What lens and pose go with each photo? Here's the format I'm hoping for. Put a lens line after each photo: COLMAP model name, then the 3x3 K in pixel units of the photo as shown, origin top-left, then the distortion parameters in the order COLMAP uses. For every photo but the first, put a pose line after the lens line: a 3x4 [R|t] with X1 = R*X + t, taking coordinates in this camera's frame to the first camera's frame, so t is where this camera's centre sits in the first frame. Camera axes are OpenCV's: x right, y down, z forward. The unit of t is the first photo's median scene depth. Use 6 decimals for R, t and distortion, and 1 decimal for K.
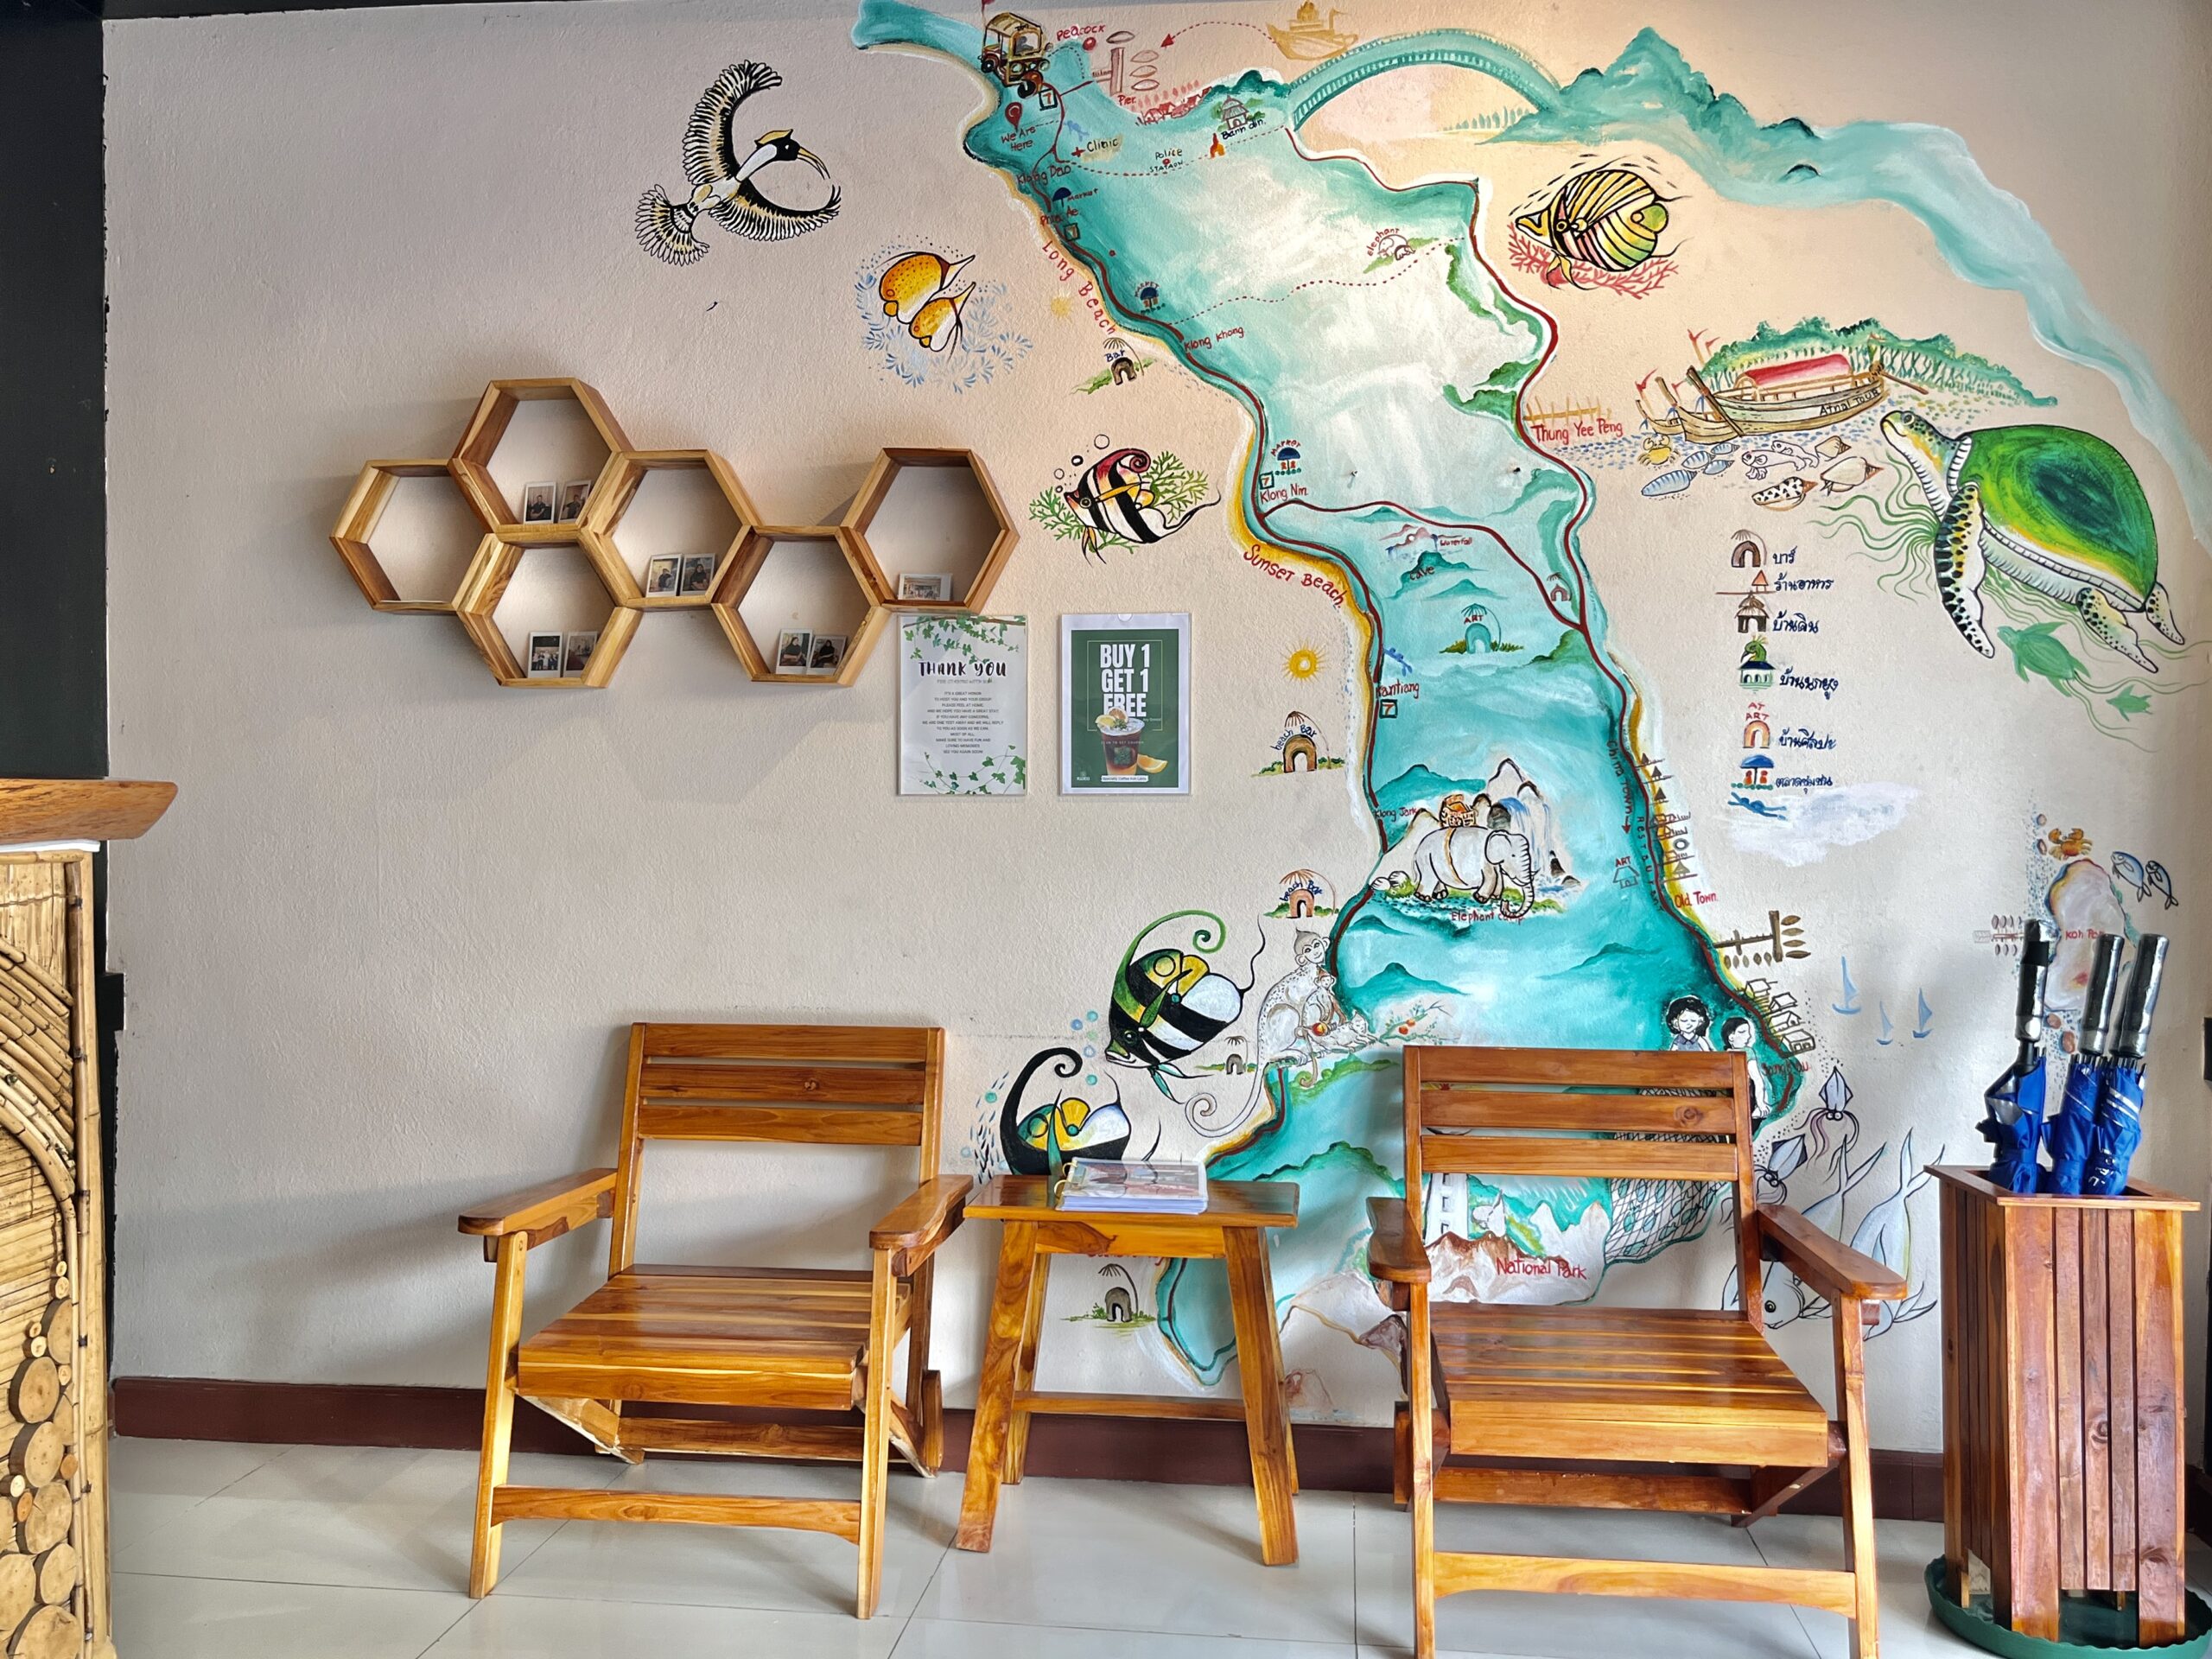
lens RADIAL K [[1885.3, 0, 1112.0], [0, 1885.3, 843.2], [0, 0, 1]] dist [0.048010, -0.045299]
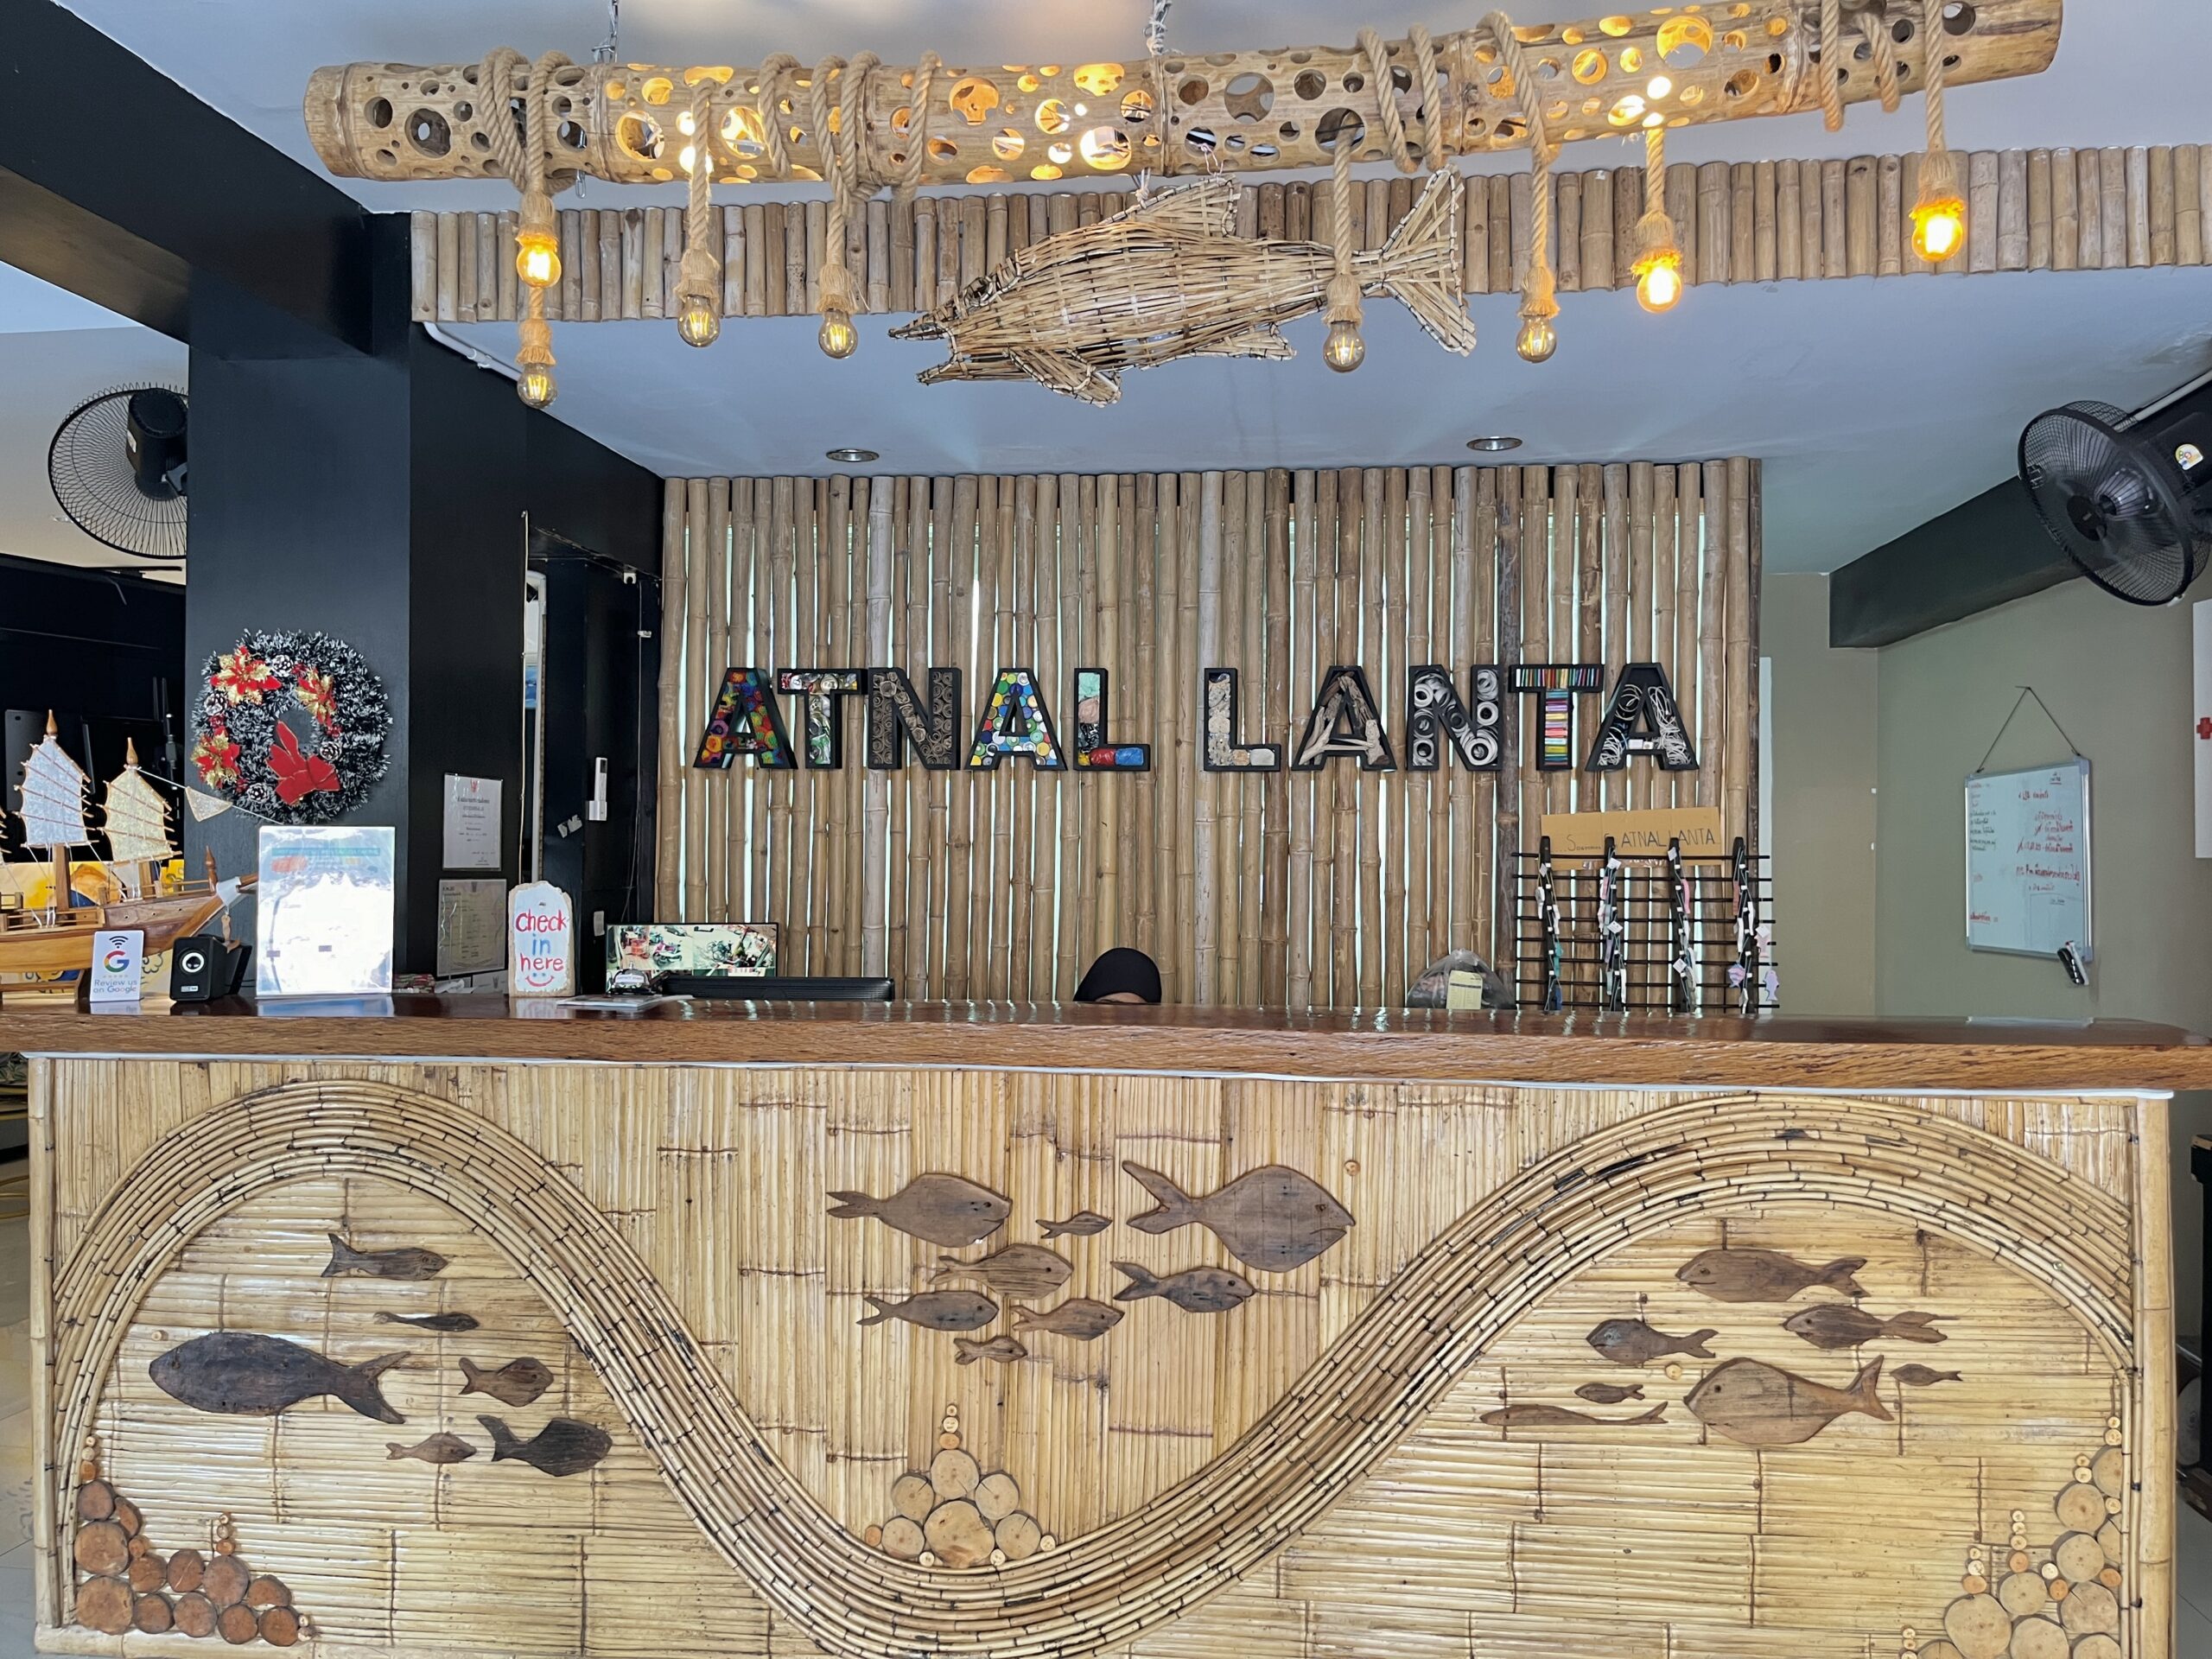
lens RADIAL K [[1665.2, 0, 1106.7], [0, 1665.2, 832.7], [0, 0, 1]] dist [0.043039, -0.045927]
pose [[0.011148, -0.019883, -0.999740, 0.423533], [-0.022407, 0.999546, -0.020129, -0.099091], [0.999687, 0.022625, 0.010697, 0.217642]]
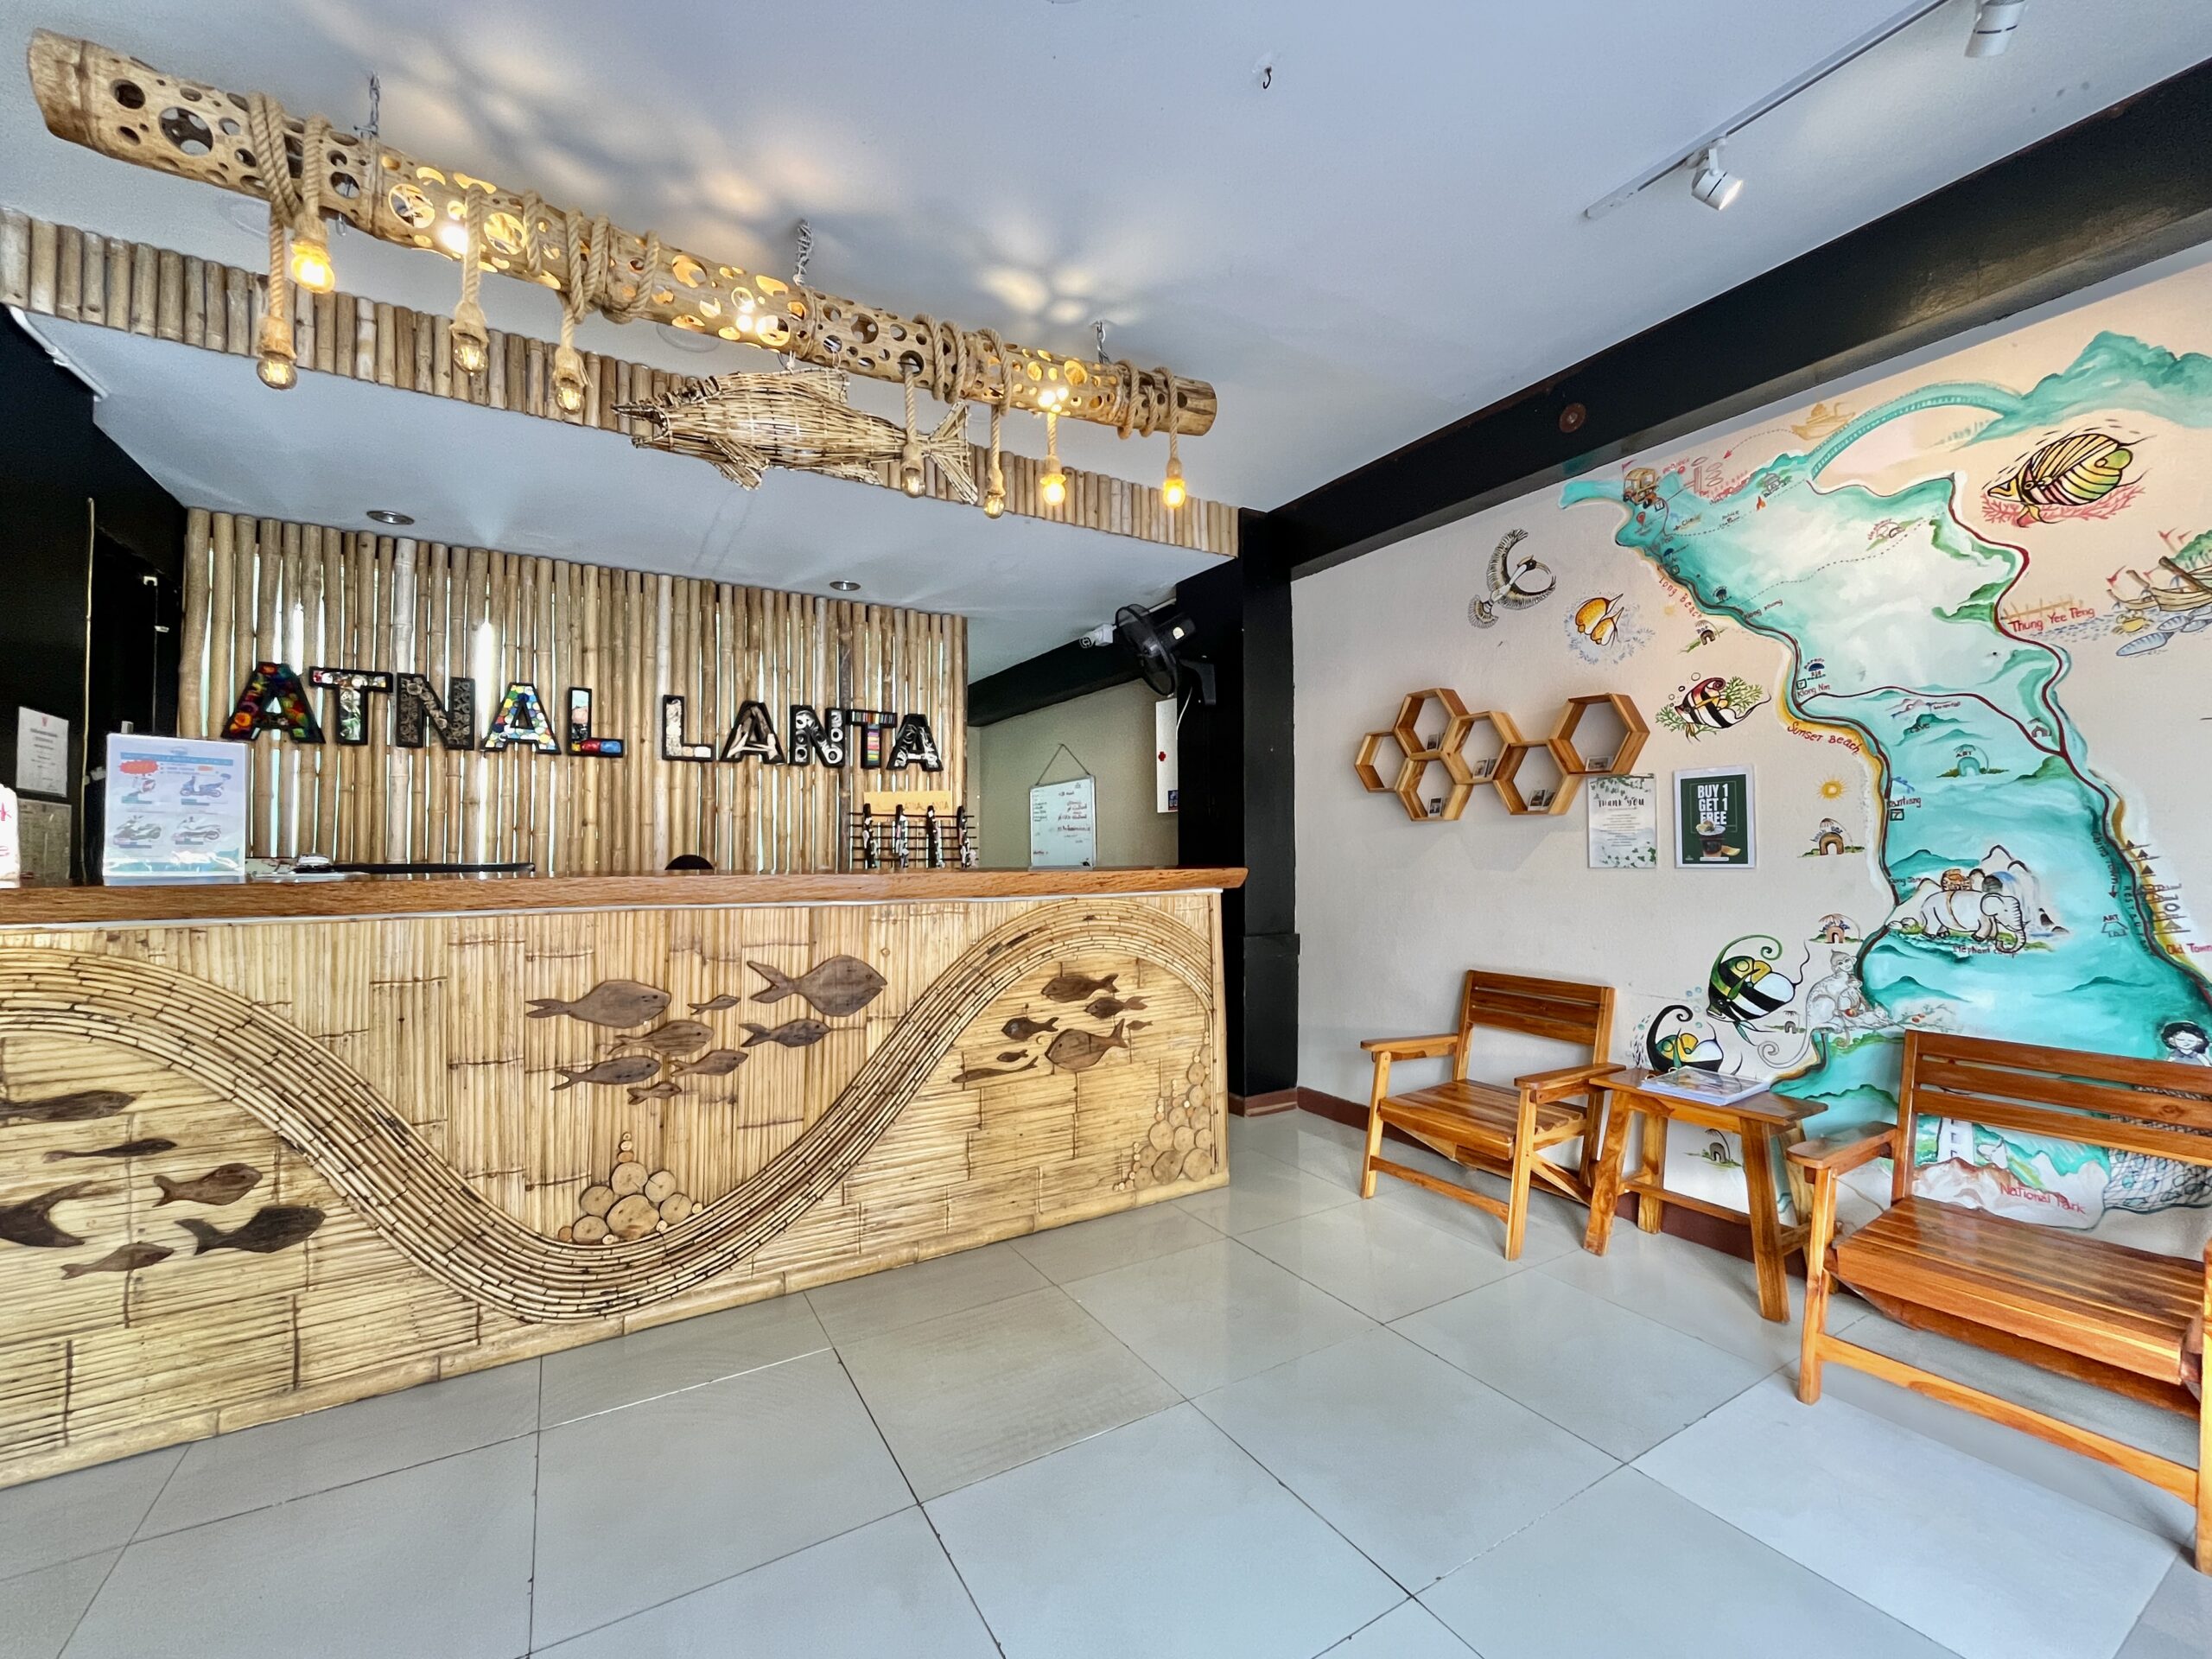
lens RADIAL K [[901.1, 0, 1099.9], [0, 901.1, 830.8], [0, 0, 1]] dist [-0.003544, -0.000233]
pose [[0.611604, -0.030122, -0.790590, 0.334010], [-0.003600, 0.999159, -0.040853, -0.024564], [0.791156, 0.027832, 0.610981, 0.006468]]
